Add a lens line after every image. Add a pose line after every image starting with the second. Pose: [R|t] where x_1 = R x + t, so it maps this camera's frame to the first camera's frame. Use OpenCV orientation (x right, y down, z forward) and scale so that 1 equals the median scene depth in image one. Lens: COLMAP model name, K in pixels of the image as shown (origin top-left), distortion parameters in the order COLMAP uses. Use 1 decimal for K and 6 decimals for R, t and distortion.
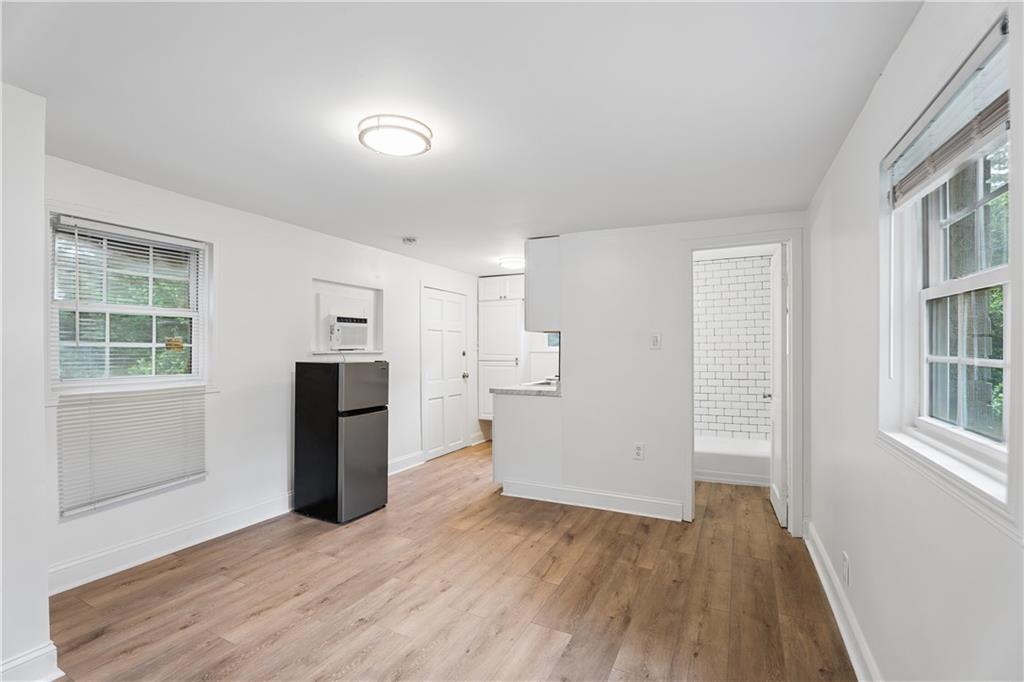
lens RADIAL K [[476.3, 0, 512.0], [0, 476.3, 341.0], [0, 0, 1]] dist [0.000122, 0.000015]
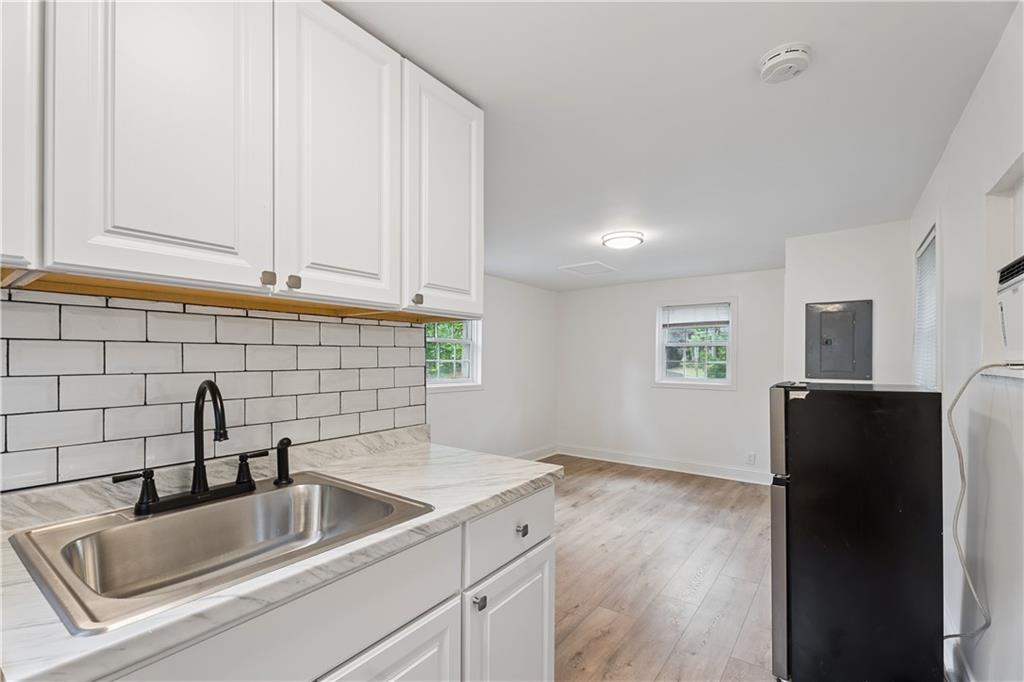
lens RADIAL K [[463.4, 0, 506.4], [0, 463.4, 357.4], [0, 0, 1]] dist [-0.000006, -0.000139]
pose [[-0.981300, -0.003347, 0.192455, -0.051478], [-0.006621, 0.999844, -0.016373, 0.013657], [-0.192371, -0.017342, -0.981169, 0.952445]]
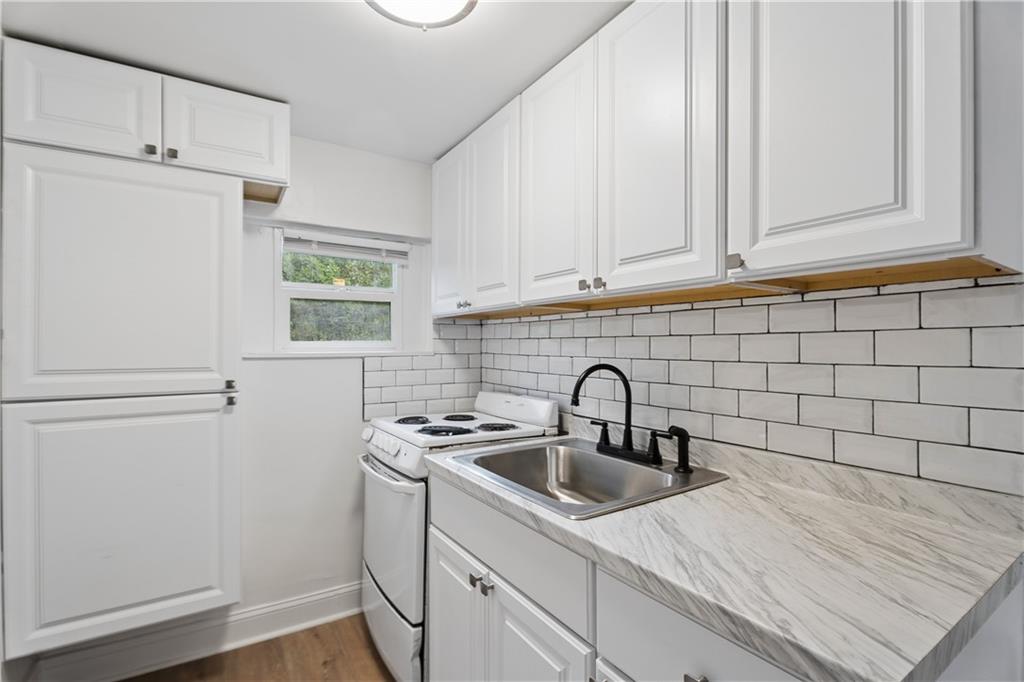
lens RADIAL K [[460.6, 0, 512.0], [0, 460.6, 341.0], [0, 0, 1]] dist [-0.000537, -0.000774]
pose [[0.520897, 0.008856, 0.853574, -0.136321], [-0.016766, 0.999859, -0.000142, 0.009171], [-0.853455, -0.014237, 0.520972, 0.715310]]
